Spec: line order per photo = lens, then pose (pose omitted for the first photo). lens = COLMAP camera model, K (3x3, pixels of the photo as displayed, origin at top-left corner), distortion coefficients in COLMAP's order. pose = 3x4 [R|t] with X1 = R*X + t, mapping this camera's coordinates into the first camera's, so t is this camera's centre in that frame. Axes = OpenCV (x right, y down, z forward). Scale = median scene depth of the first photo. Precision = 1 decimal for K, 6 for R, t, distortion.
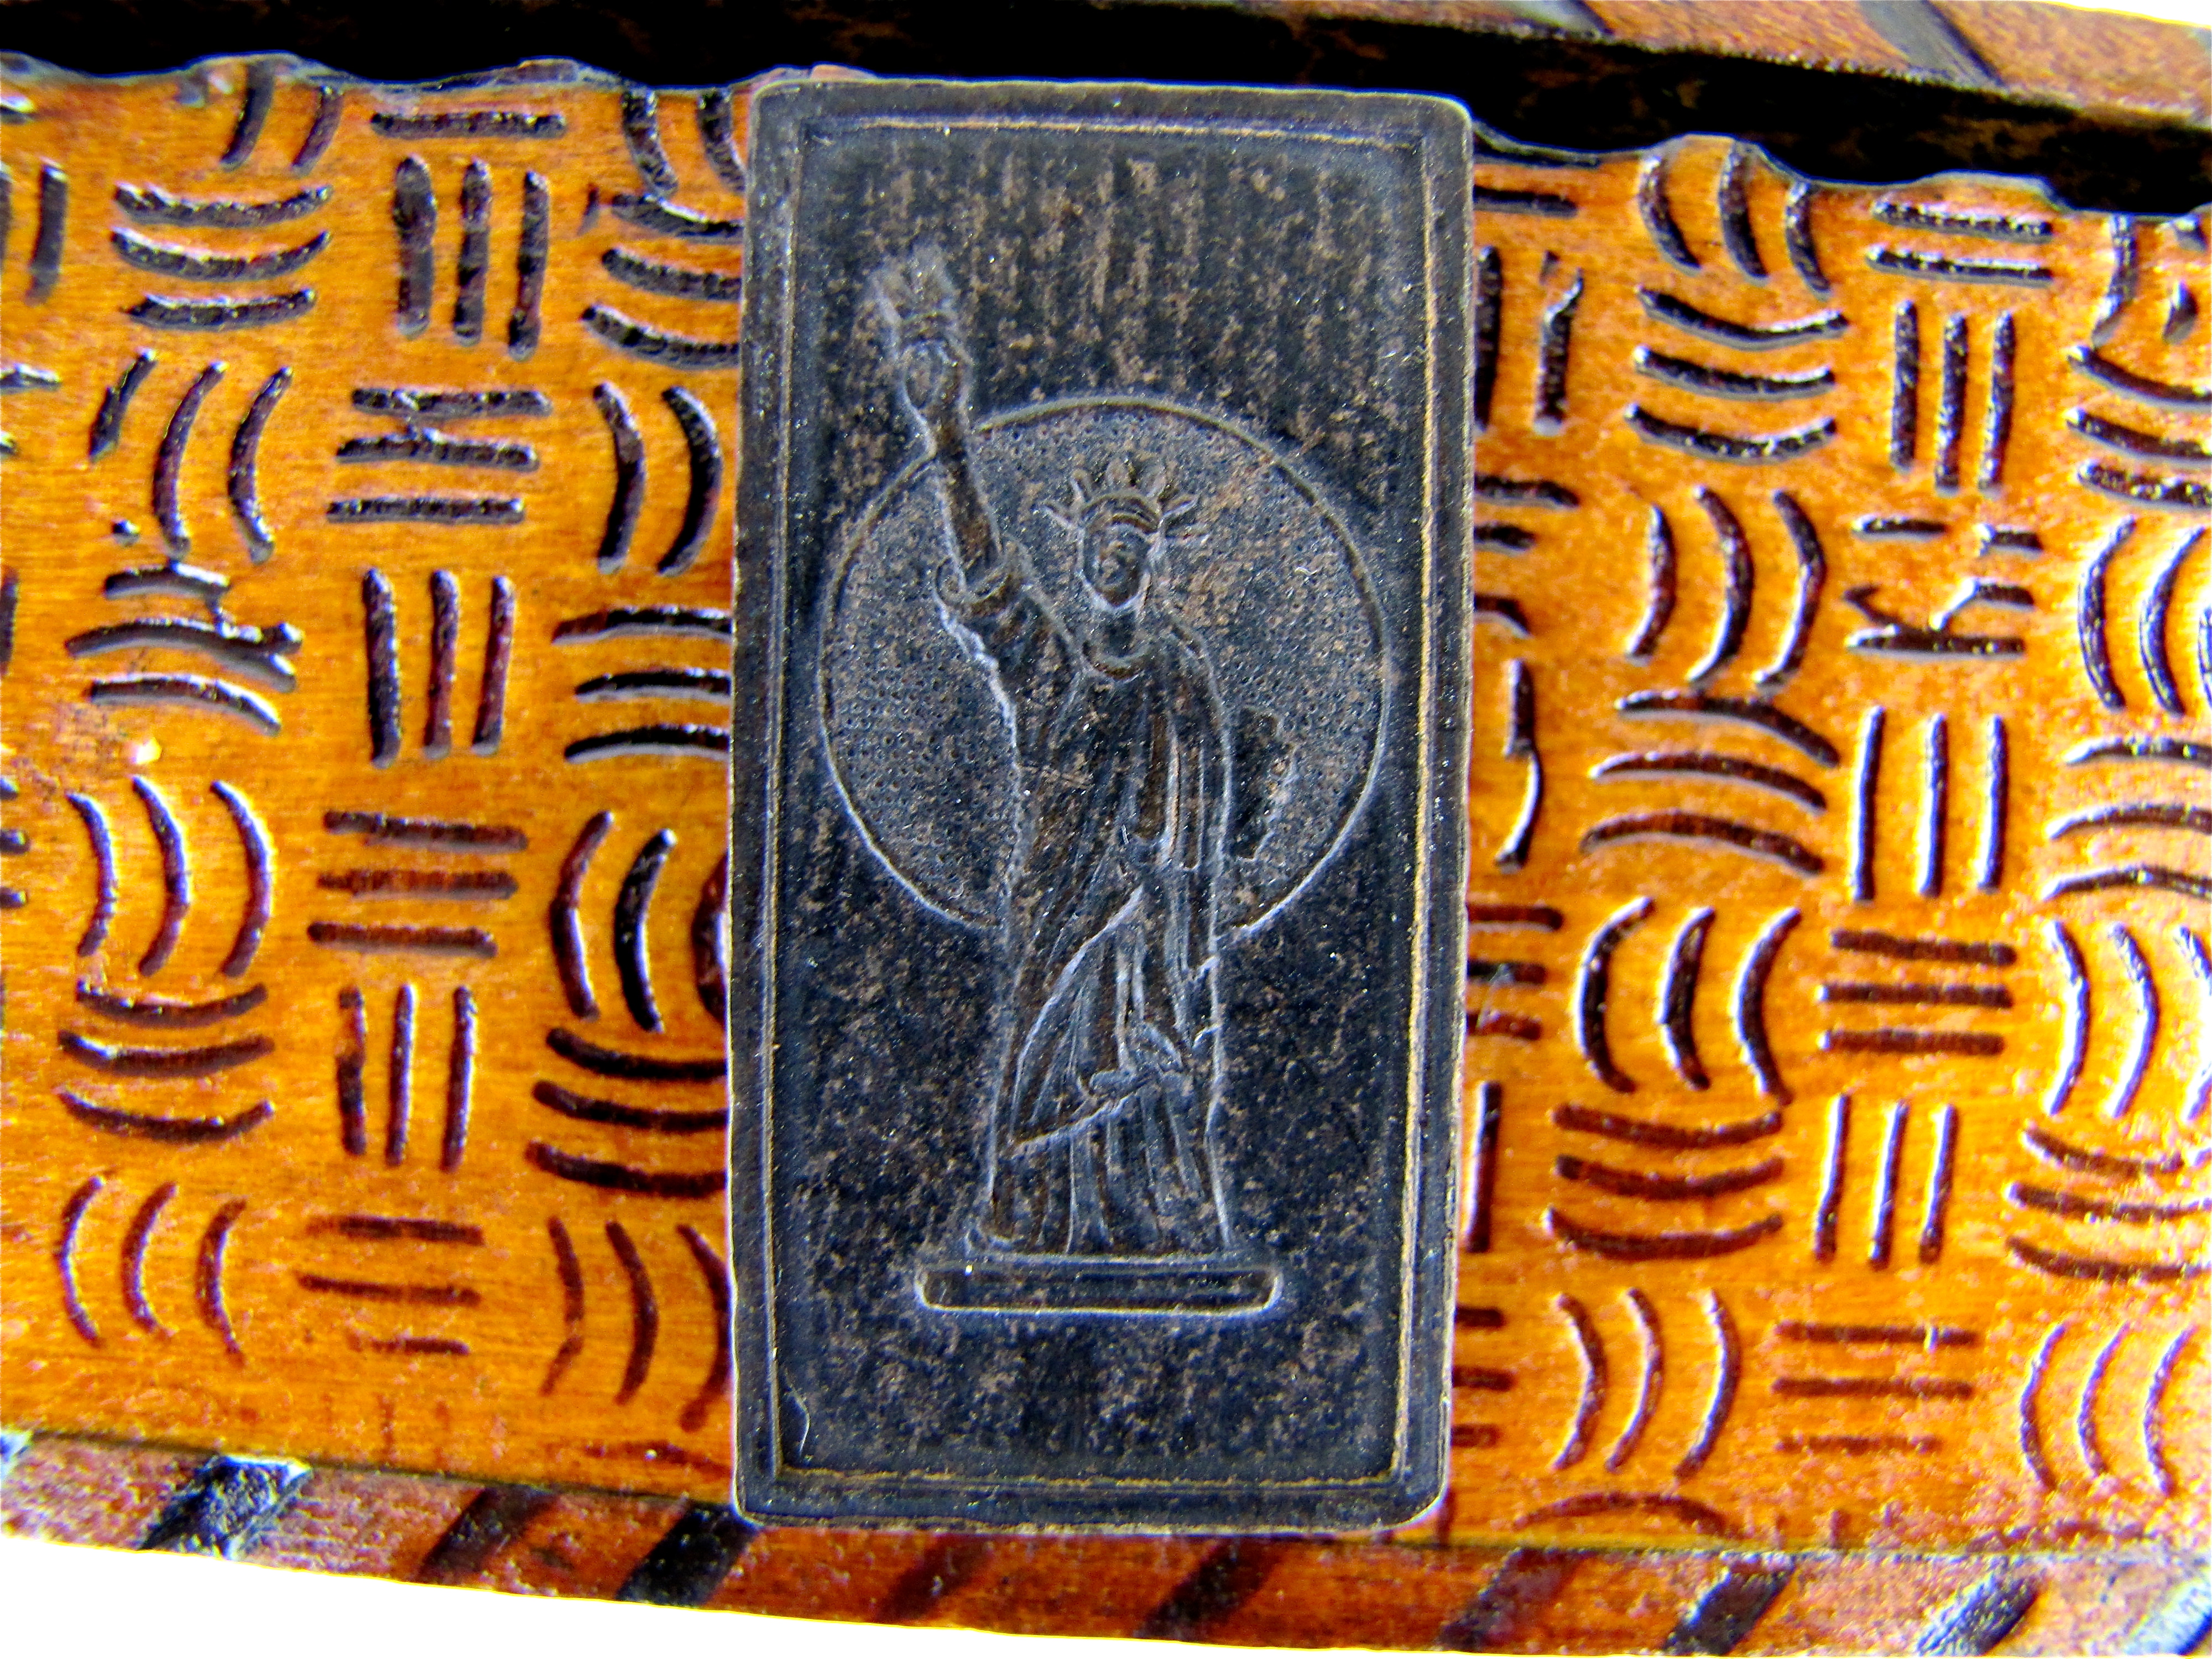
lens RADIAL K [[1847.0, 0, 1087.8], [0, 1847.0, 807.6], [0, 0, 1]] dist [-0.183073, 0.086677]
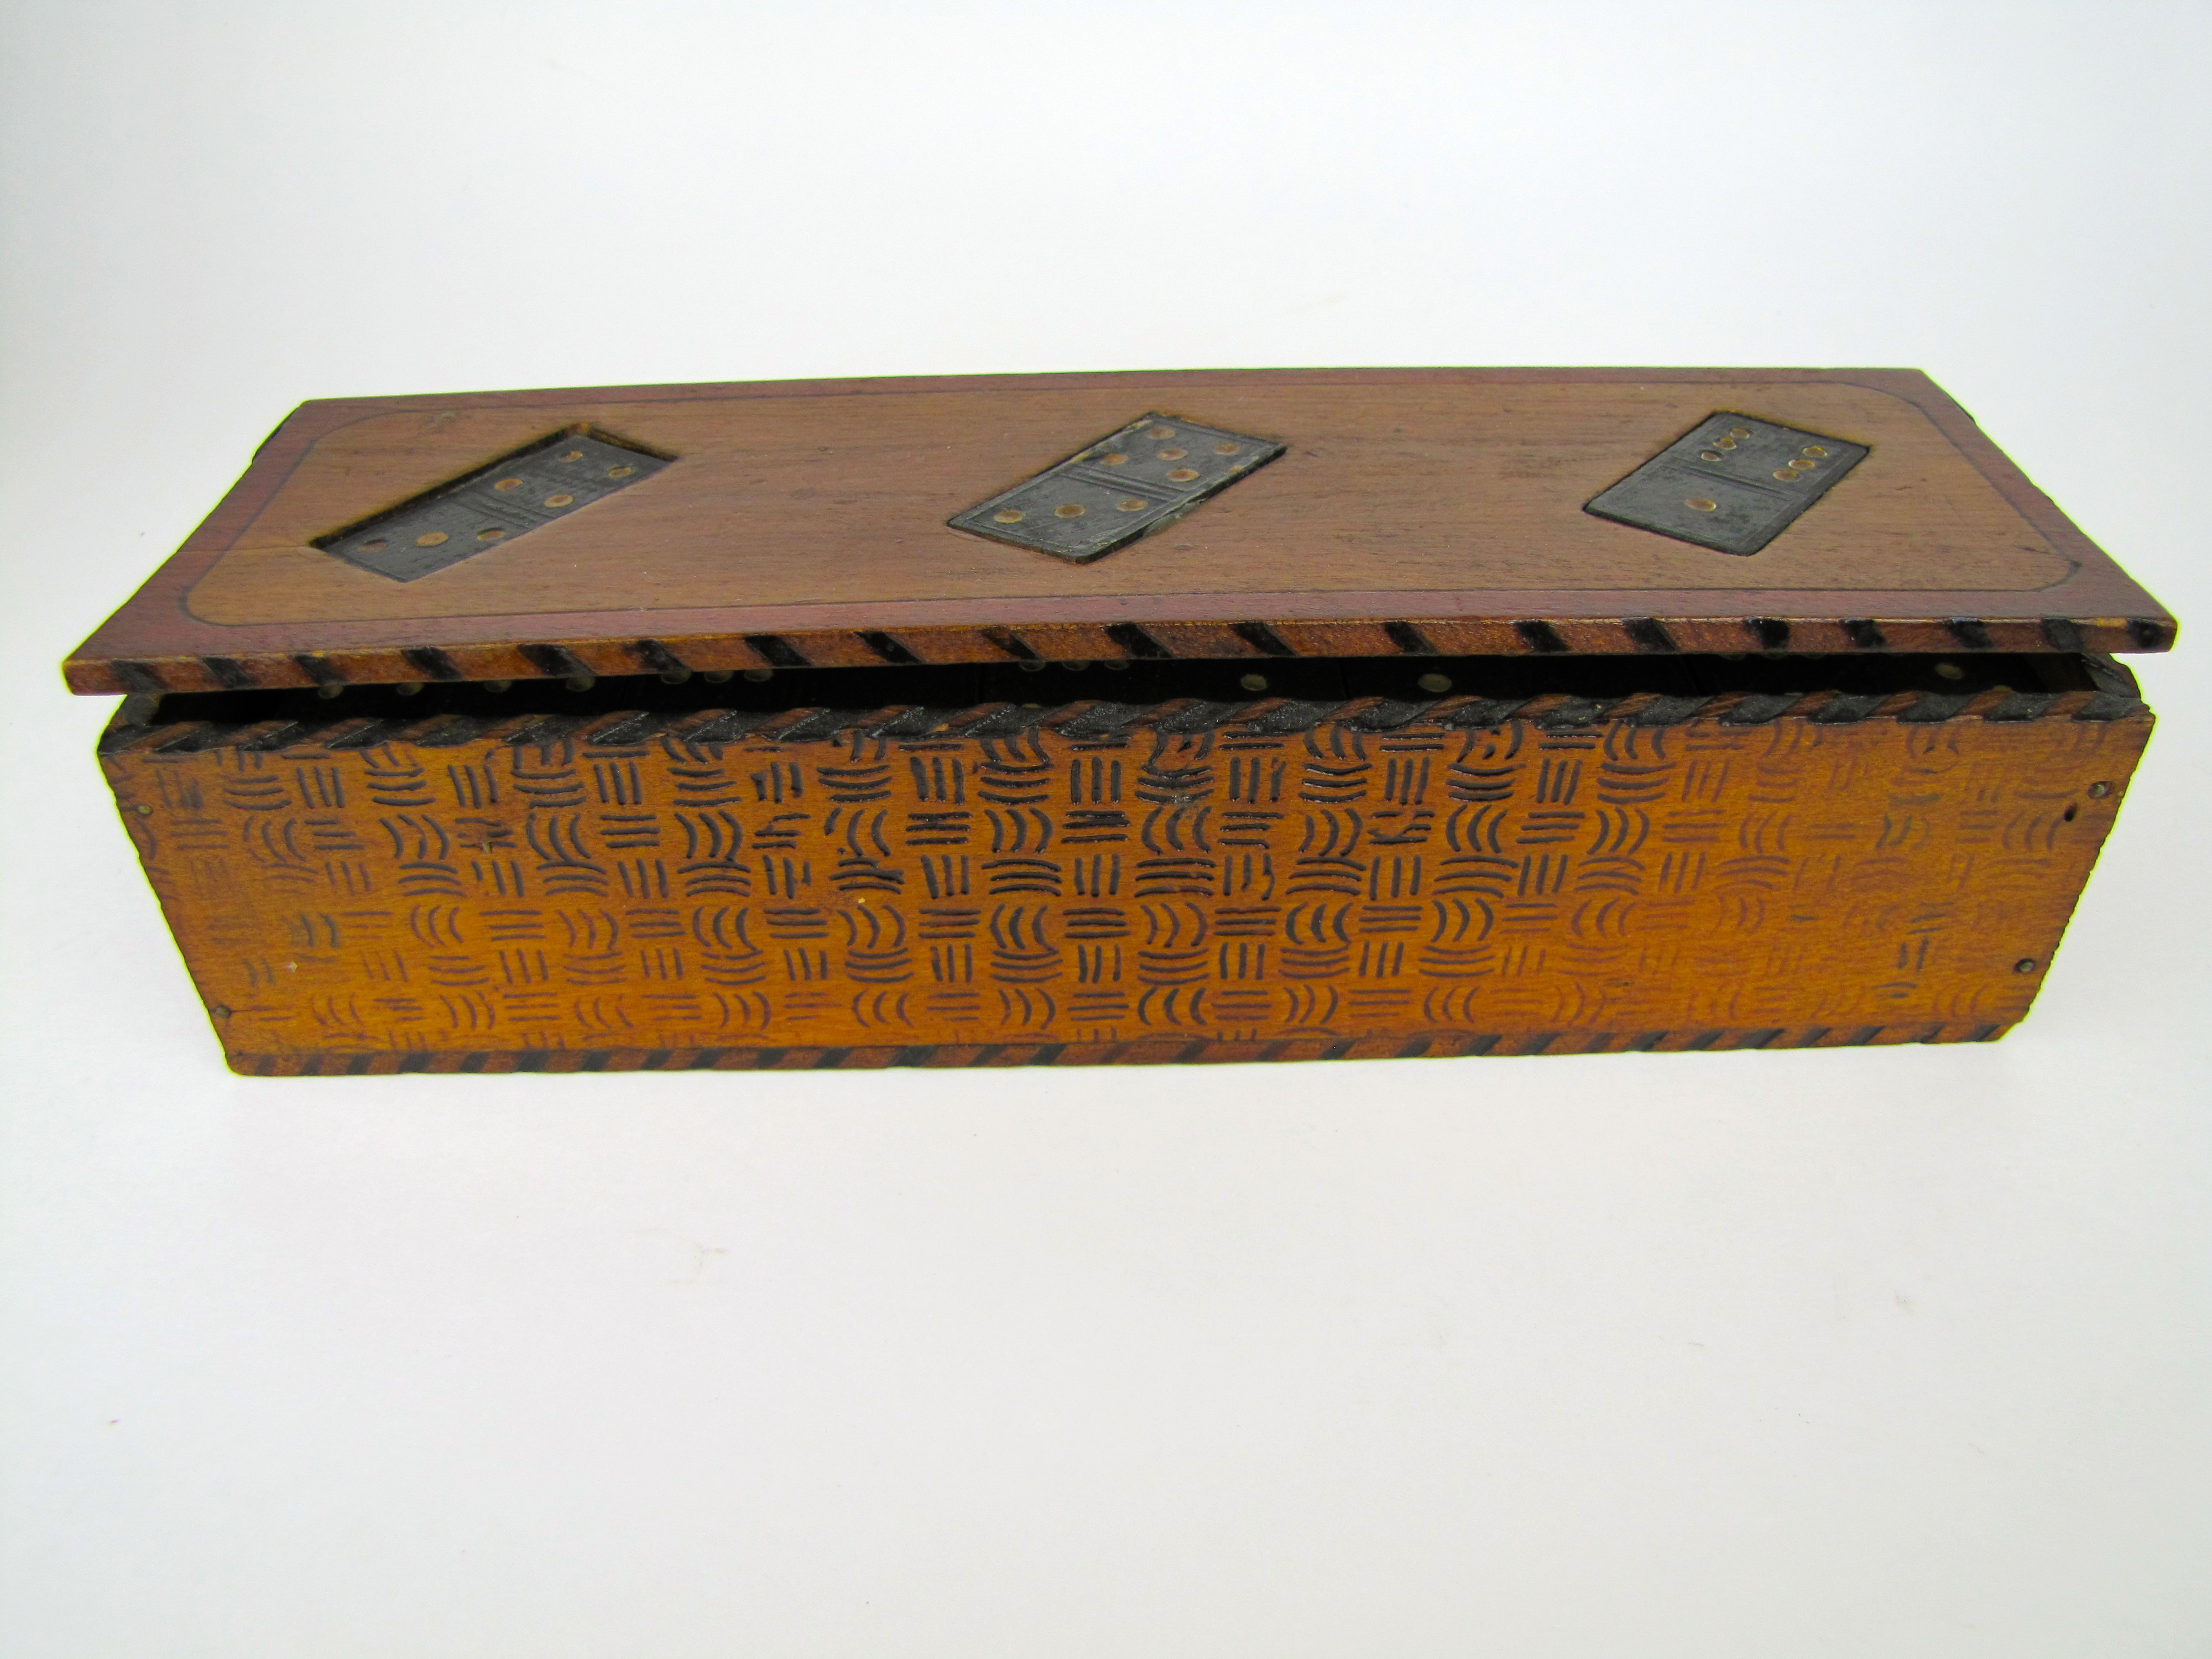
lens RADIAL K [[1847.0, 0, 1102.6], [0, 1847.0, 843.6], [0, 0, 1]] dist [-0.183073, 0.086677]
pose [[0.996904, -0.062020, -0.048330, 0.100649], [0.078601, 0.770266, 0.632860, -2.293223], [-0.002023, -0.634699, 0.772757, -1.638975]]
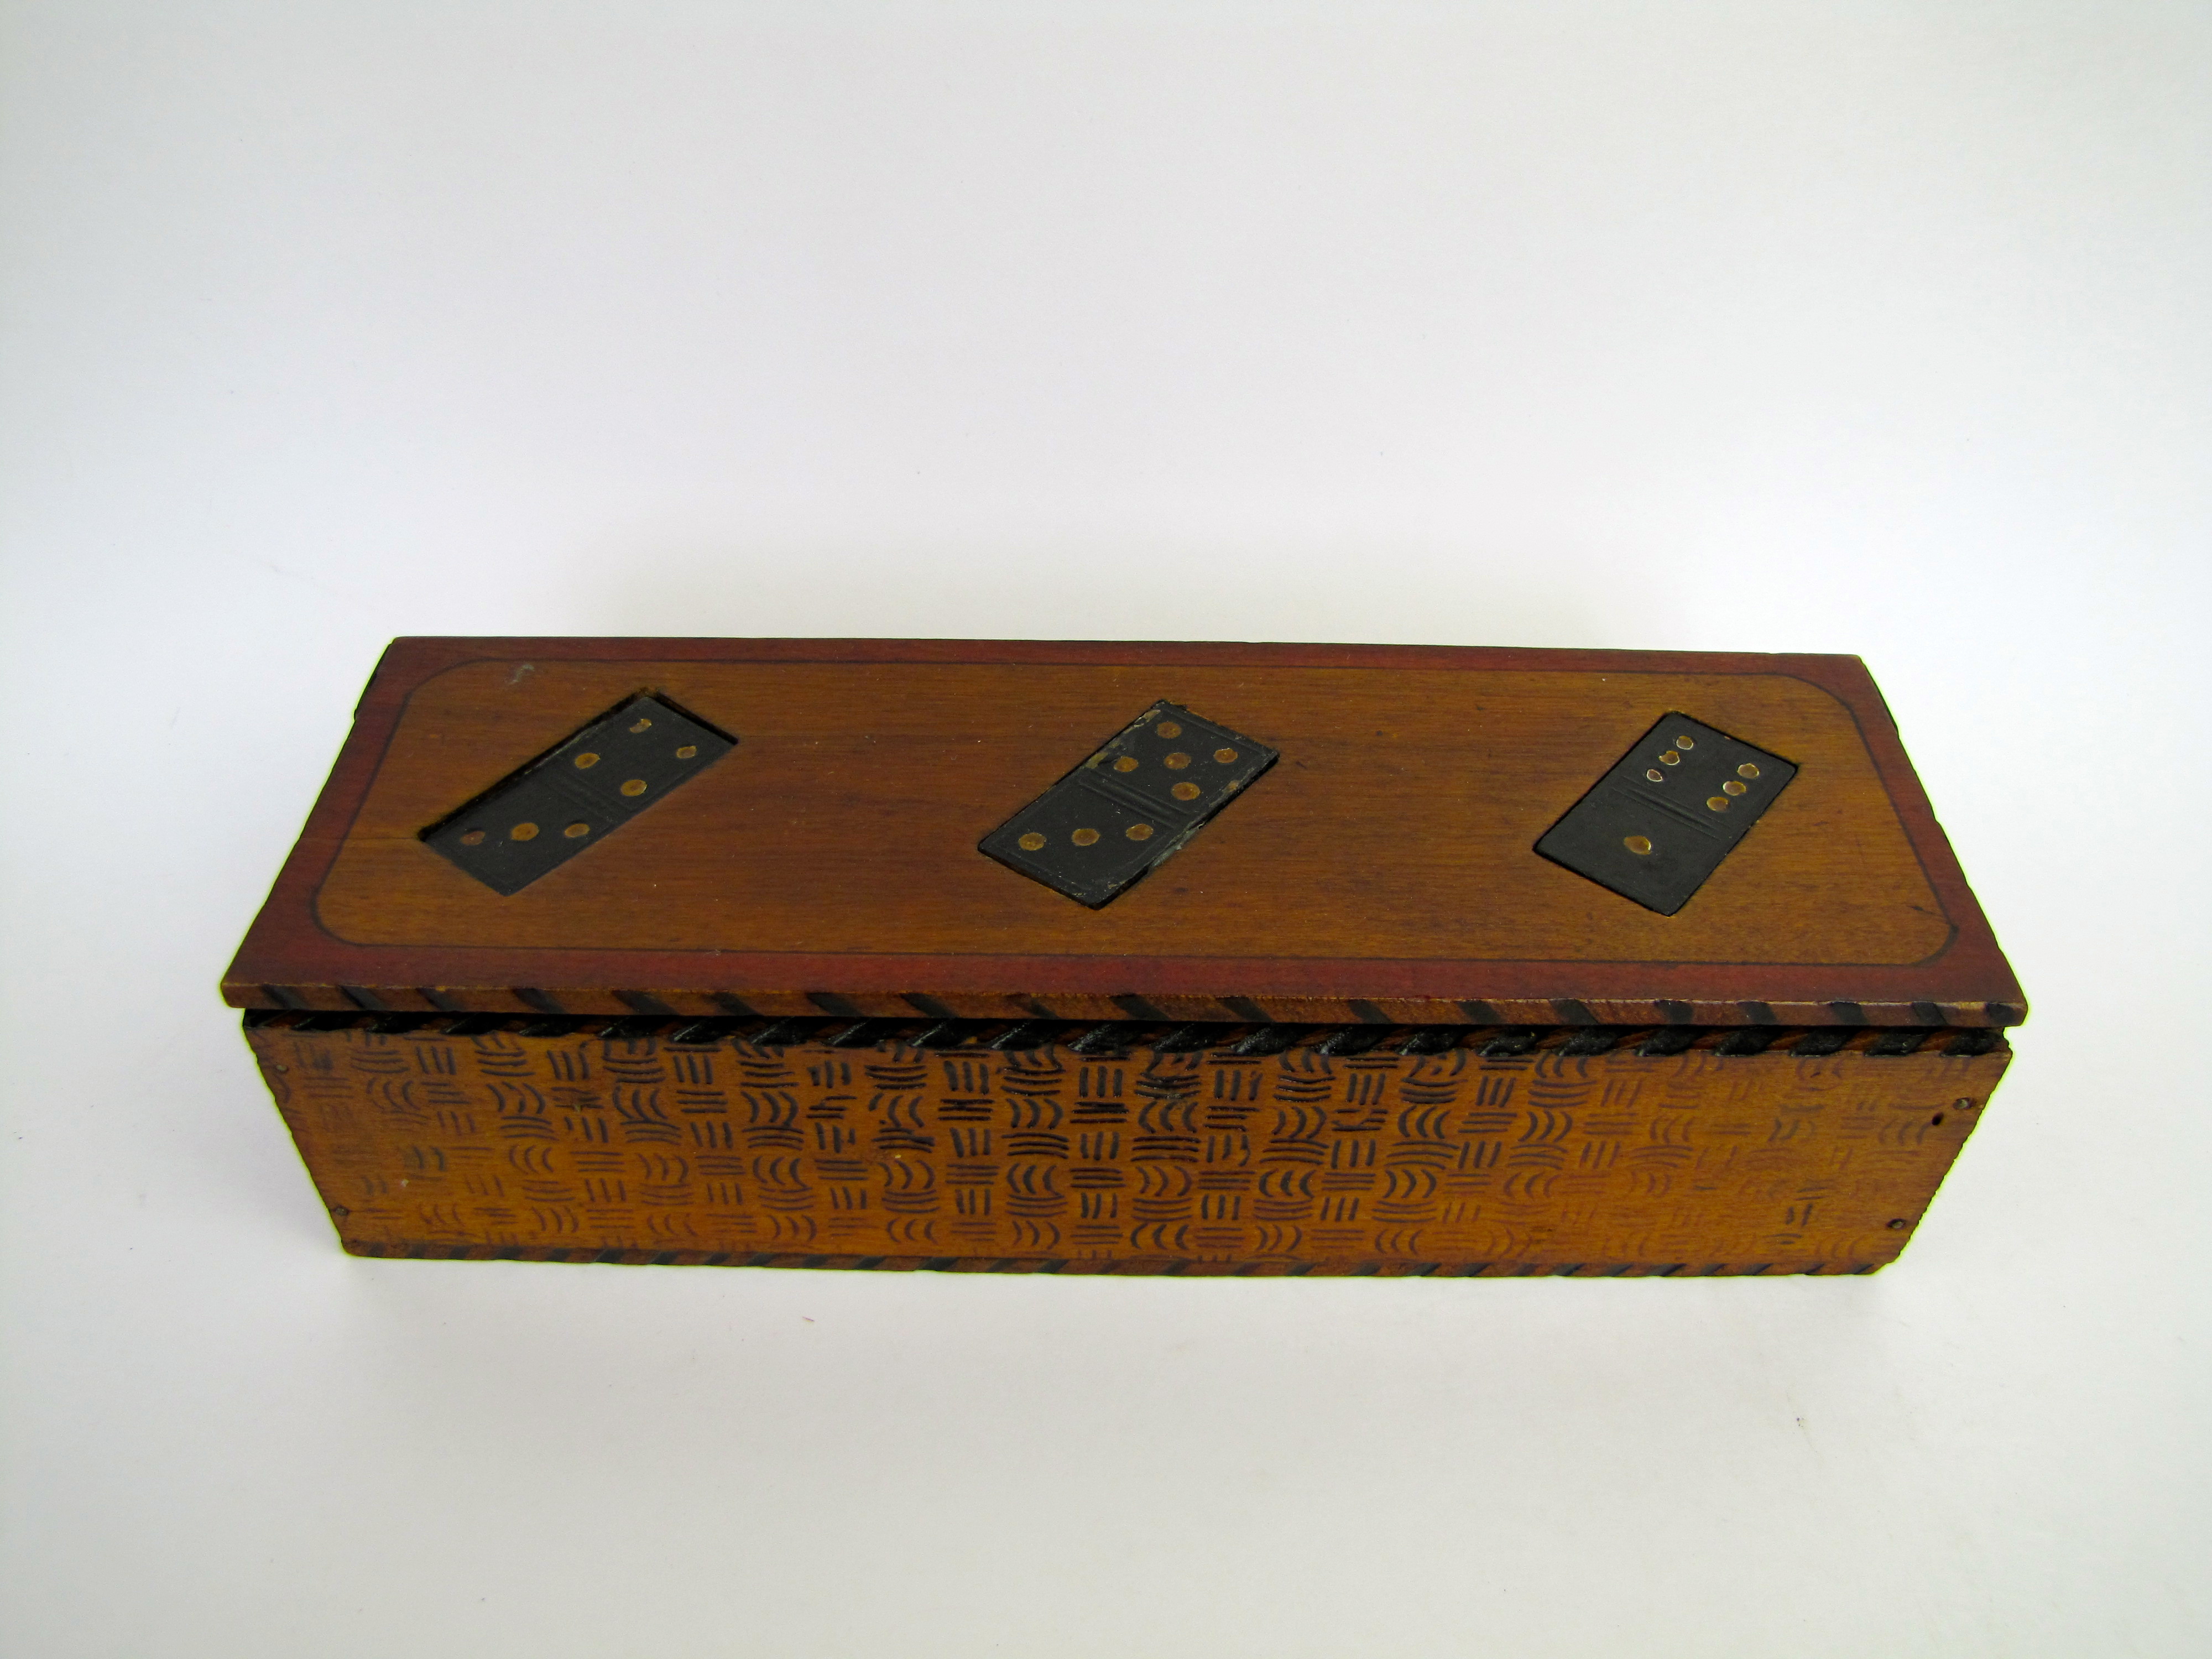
lens RADIAL K [[1847.0, 0, 1107.4], [0, 1847.0, 830.1], [0, 0, 1]] dist [-0.183073, 0.086677]
pose [[0.998461, -0.026168, -0.048890, 0.152383], [0.052399, 0.733729, 0.677419, -3.306441], [0.018145, -0.678938, 0.733971, -1.496911]]
